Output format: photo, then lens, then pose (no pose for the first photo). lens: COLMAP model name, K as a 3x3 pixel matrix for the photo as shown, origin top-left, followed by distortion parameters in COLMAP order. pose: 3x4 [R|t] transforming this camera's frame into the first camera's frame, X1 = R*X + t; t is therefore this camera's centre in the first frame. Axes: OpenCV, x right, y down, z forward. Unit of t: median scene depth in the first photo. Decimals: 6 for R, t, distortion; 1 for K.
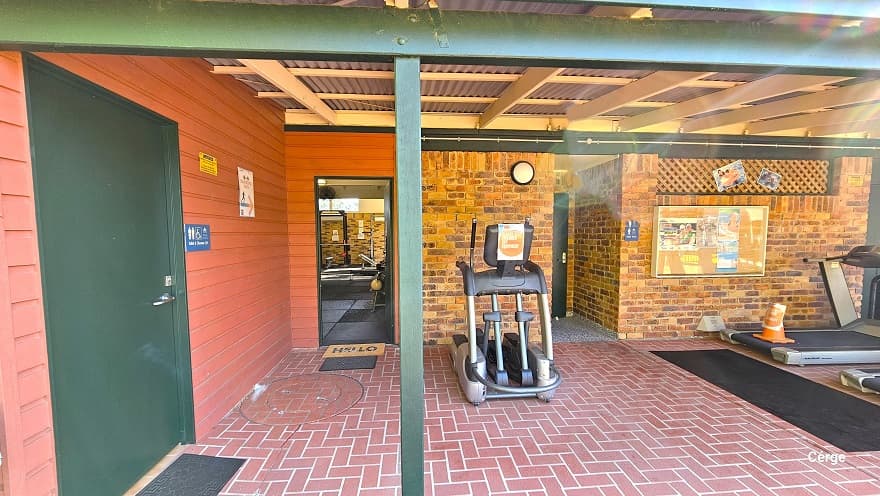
lens RADIAL K [[357.5, 0, 437.9], [0, 357.5, 250.7], [0, 0, 1]] dist [-0.001603, 0.000243]
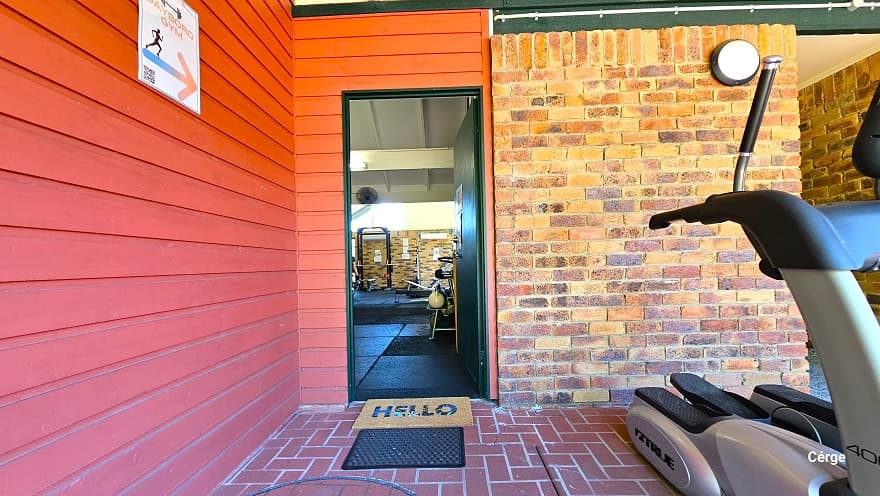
lens RADIAL K [[357.5, 0, 443.4], [0, 357.5, 250.0], [0, 0, 1]] dist [-0.001603, 0.000243]
pose [[0.995105, -0.021713, -0.096412, -0.134411], [0.013460, 0.996252, -0.085443, 0.088441], [0.097906, 0.083727, 0.991667, 0.466526]]
